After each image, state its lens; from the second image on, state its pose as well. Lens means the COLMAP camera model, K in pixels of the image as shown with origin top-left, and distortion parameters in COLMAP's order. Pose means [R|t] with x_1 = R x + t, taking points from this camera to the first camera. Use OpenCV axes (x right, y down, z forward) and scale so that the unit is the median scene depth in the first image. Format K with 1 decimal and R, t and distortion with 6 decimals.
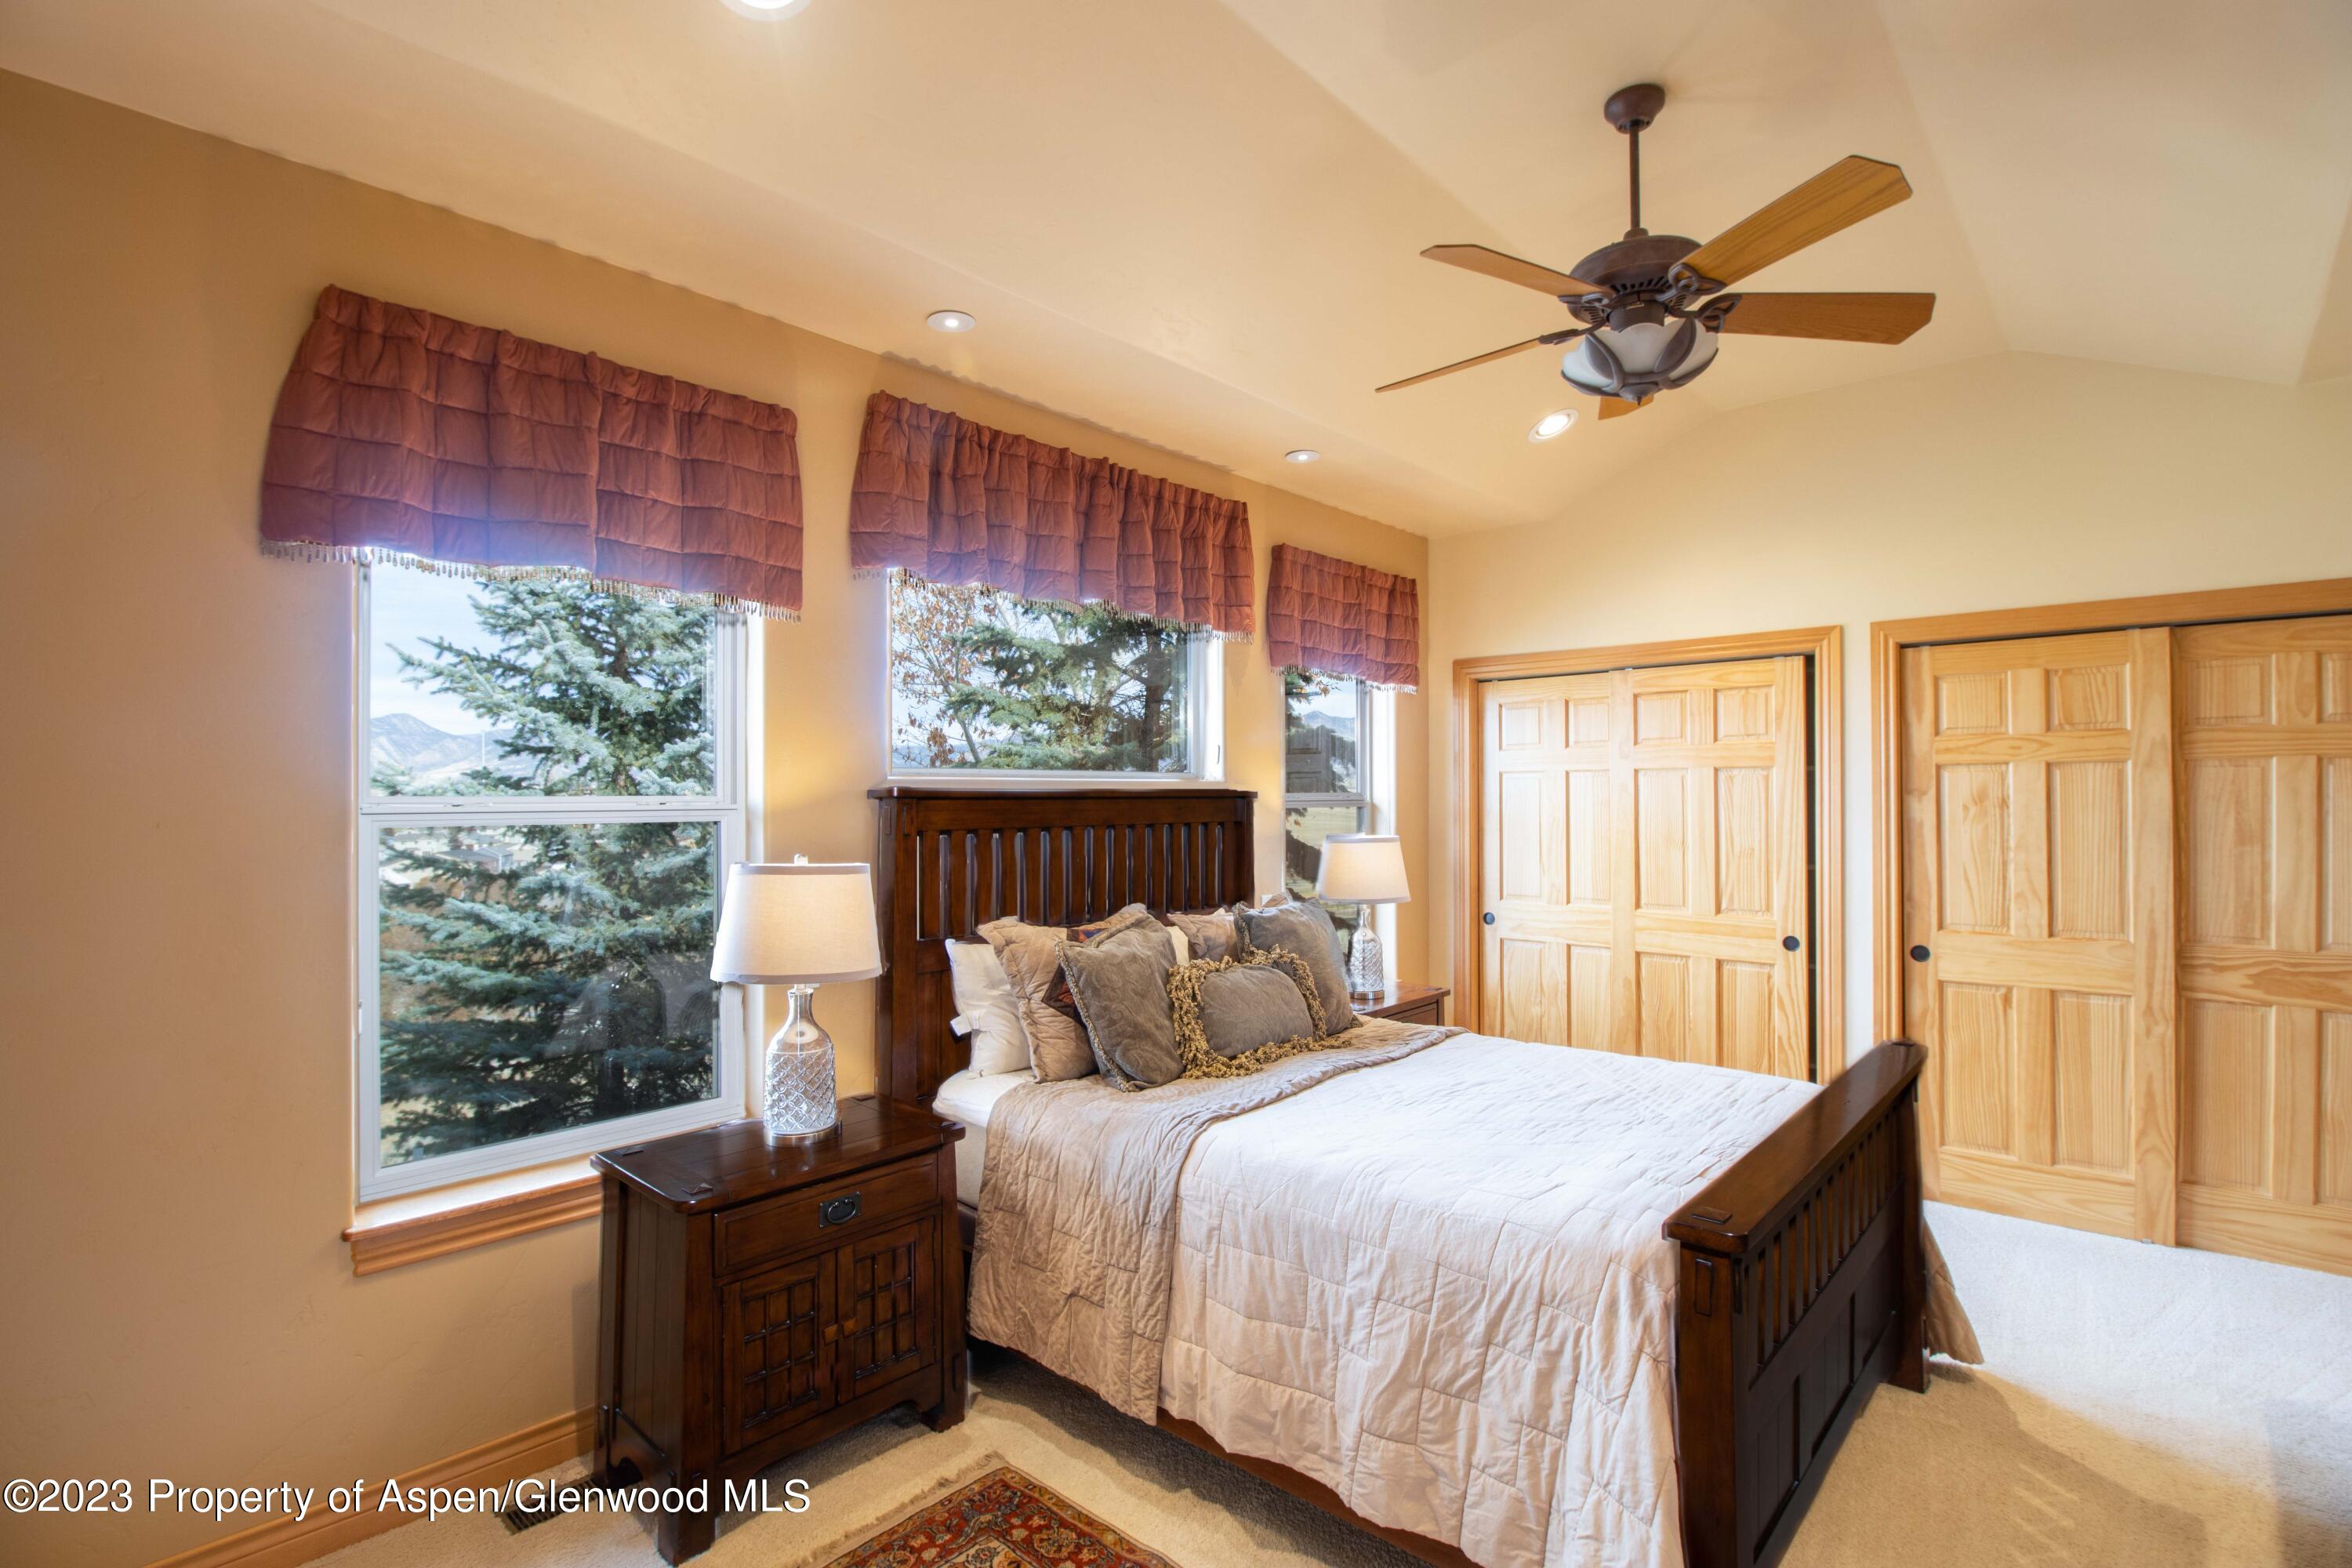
lens RADIAL K [[1112.2, 0, 1159.0], [0, 1112.2, 789.5], [0, 0, 1]] dist [0.000283, -0.000226]
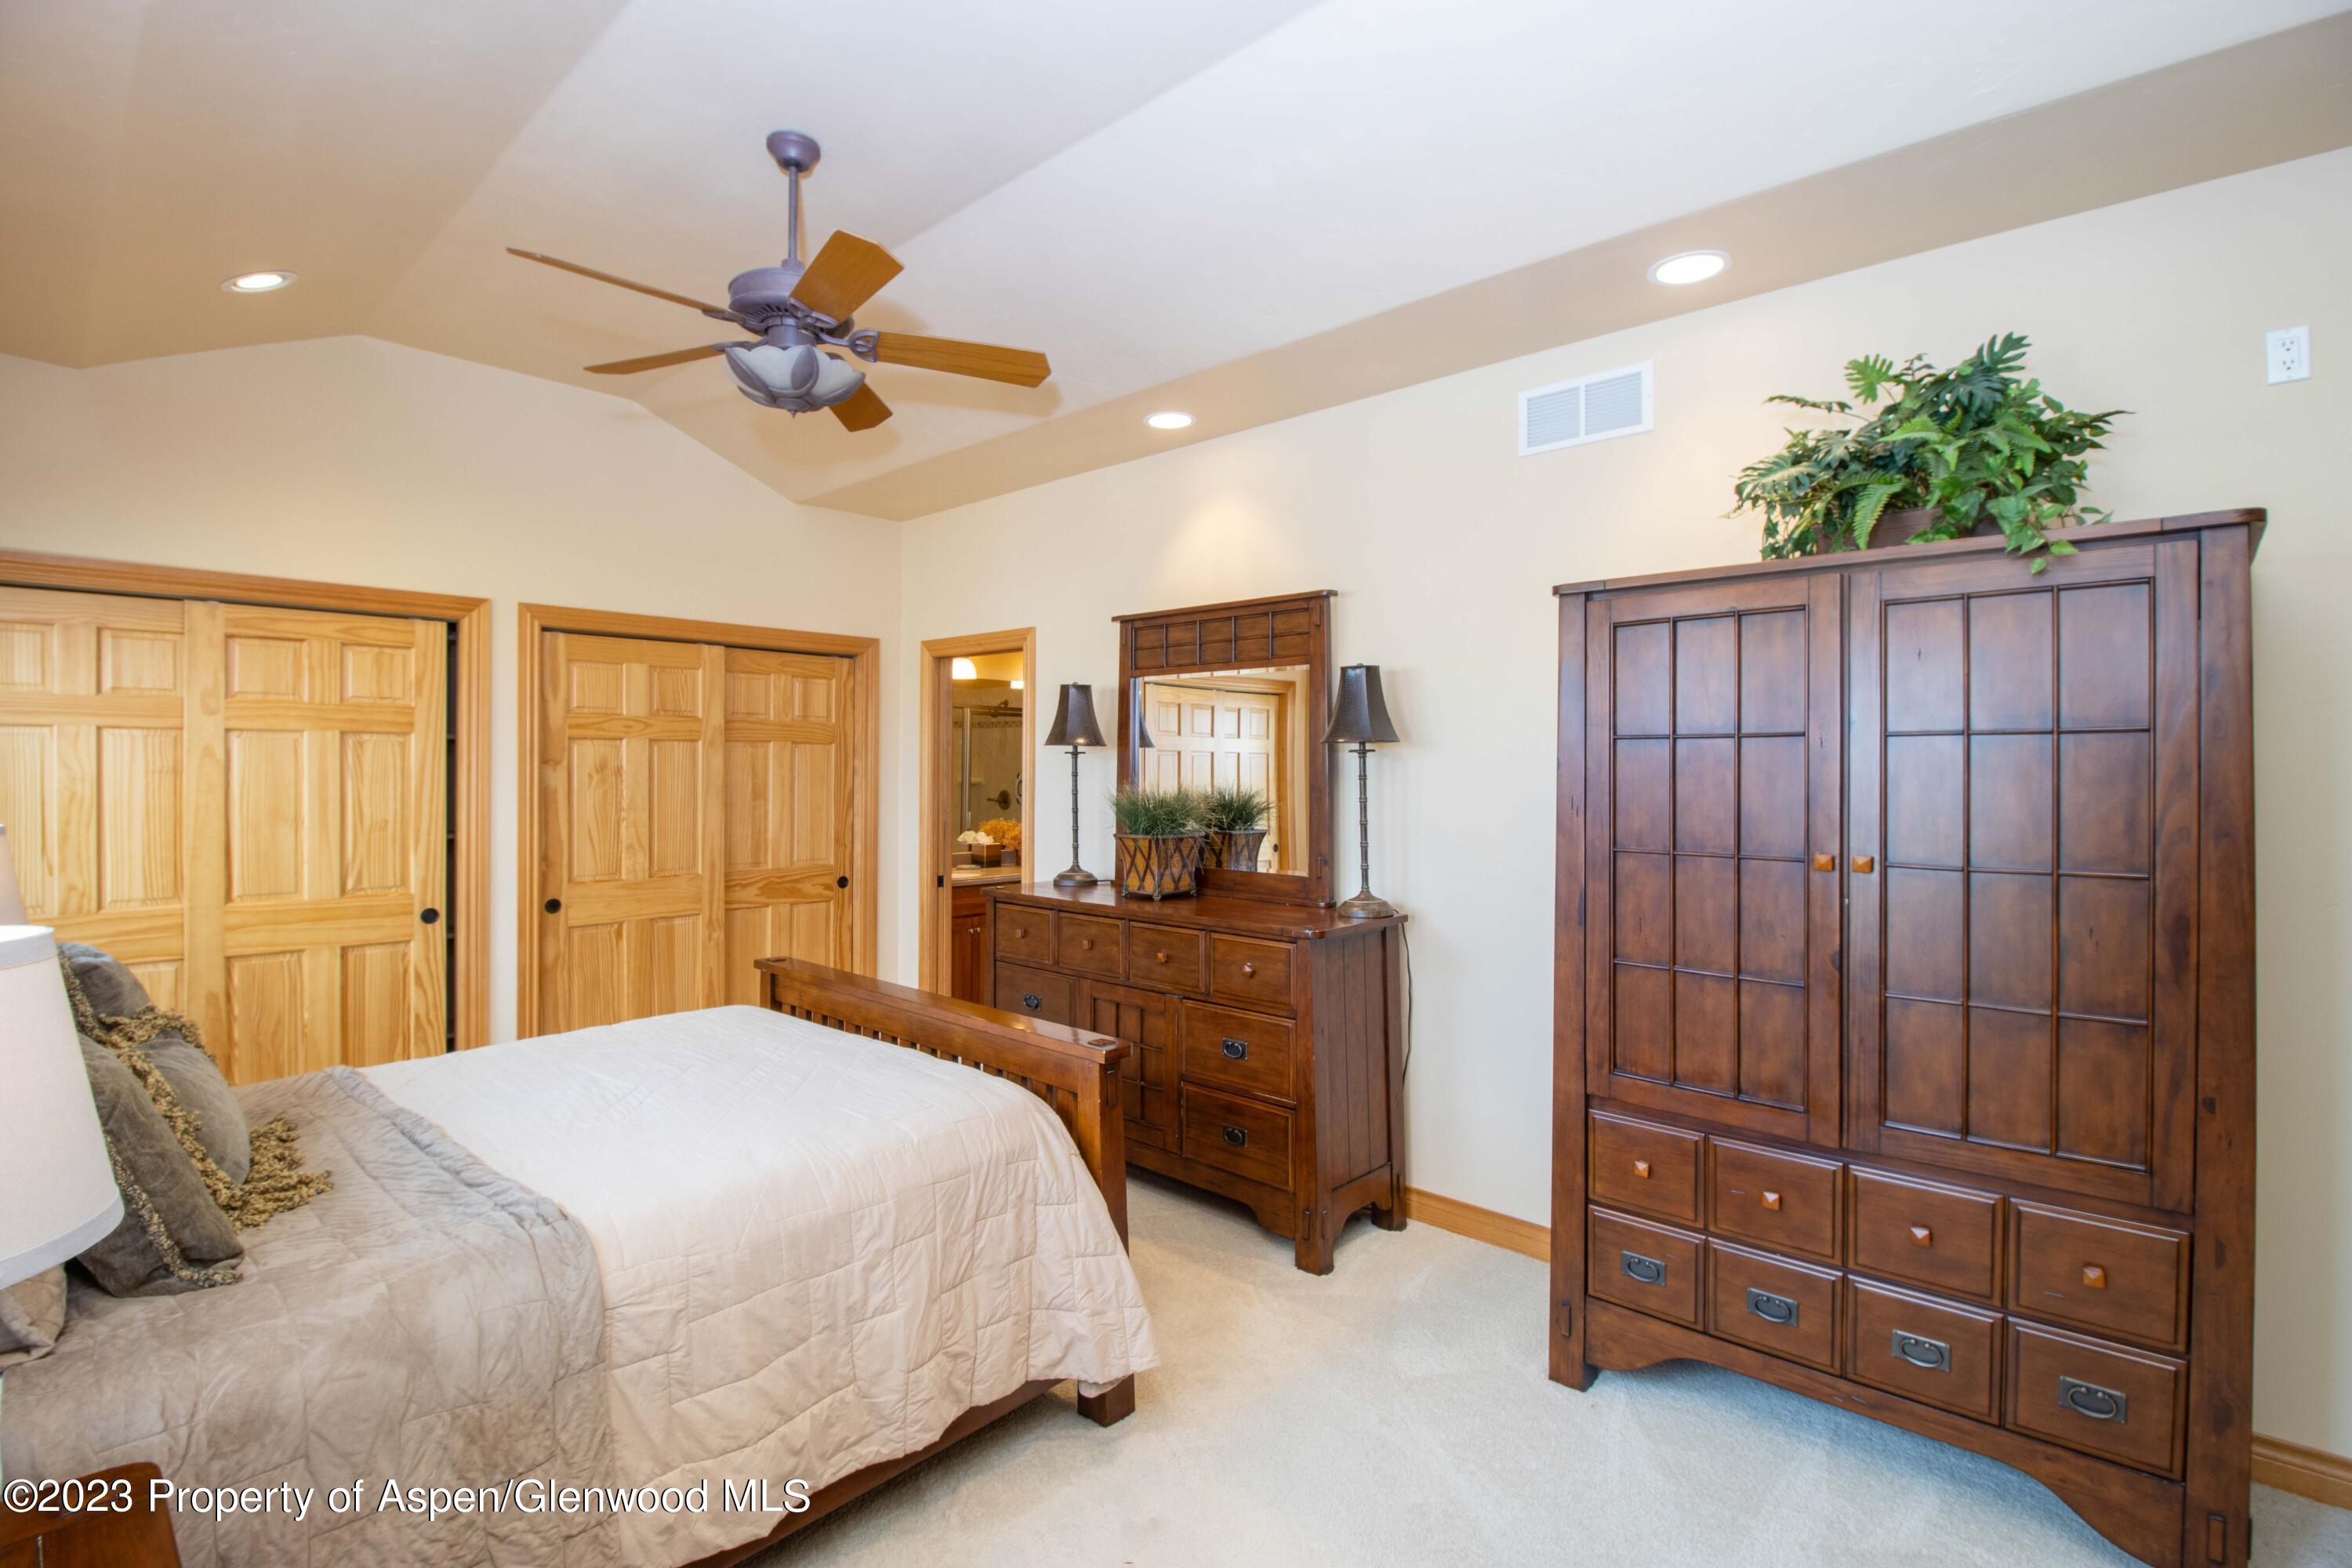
lens RADIAL K [[1112.2, 0, 1159.0], [0, 1112.2, 789.5], [0, 0, 1]] dist [0.000283, -0.000226]
pose [[0.006589, -0.016836, 0.999837, -0.433115], [-0.014849, 0.999746, 0.016932, 0.002118], [-0.999868, -0.014958, 0.006337, 0.388763]]
